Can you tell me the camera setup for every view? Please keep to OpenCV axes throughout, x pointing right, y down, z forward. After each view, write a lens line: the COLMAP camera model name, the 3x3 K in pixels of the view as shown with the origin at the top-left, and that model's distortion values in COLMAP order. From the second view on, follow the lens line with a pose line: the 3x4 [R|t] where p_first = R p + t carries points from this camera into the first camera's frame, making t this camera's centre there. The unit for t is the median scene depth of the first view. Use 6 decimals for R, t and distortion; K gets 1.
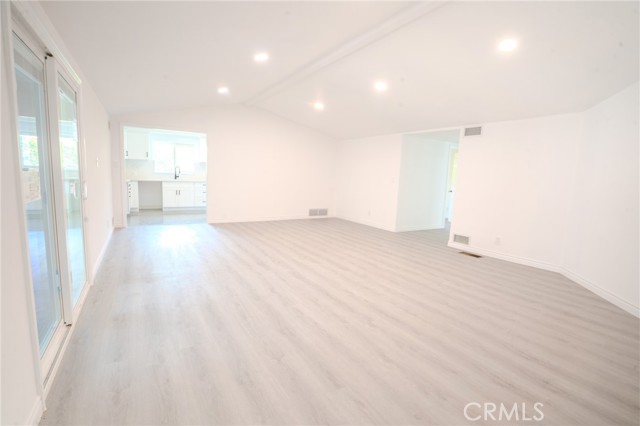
lens RADIAL K [[296.2, 0, 318.3], [0, 296.2, 210.4], [0, 0, 1]] dist [-0.004415, -0.000001]
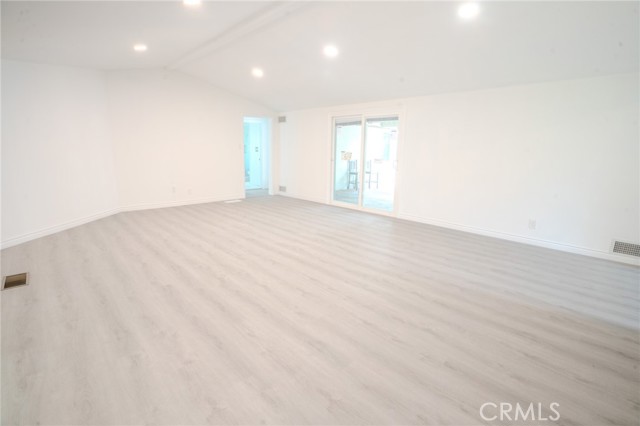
lens RADIAL K [[296.2, 0, 318.3], [0, 296.2, 210.4], [0, 0, 1]] dist [-0.004415, -0.000001]
pose [[-0.972336, -0.001069, -0.233586, 0.111796], [-0.075854, 0.947241, 0.311418, -0.276593], [0.220929, 0.320521, -0.921117, 2.221281]]
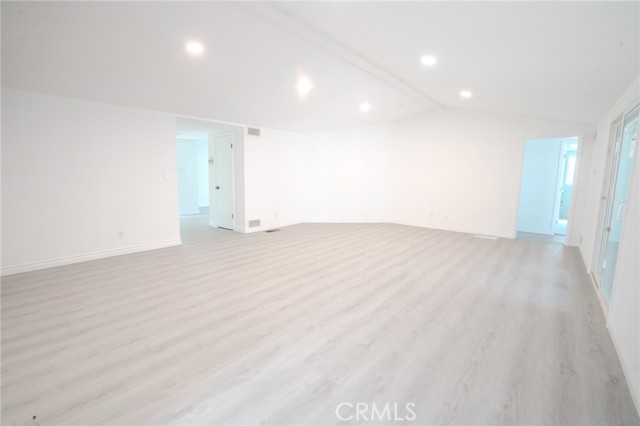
lens RADIAL K [[296.2, 0, 318.3], [0, 296.2, 210.4], [0, 0, 1]] dist [-0.004415, -0.000001]
pose [[-0.347911, -0.160517, 0.923684, -1.031190], [0.079271, 0.976669, 0.199583, -0.251667], [-0.934170, 0.142658, -0.327069, 1.706332]]
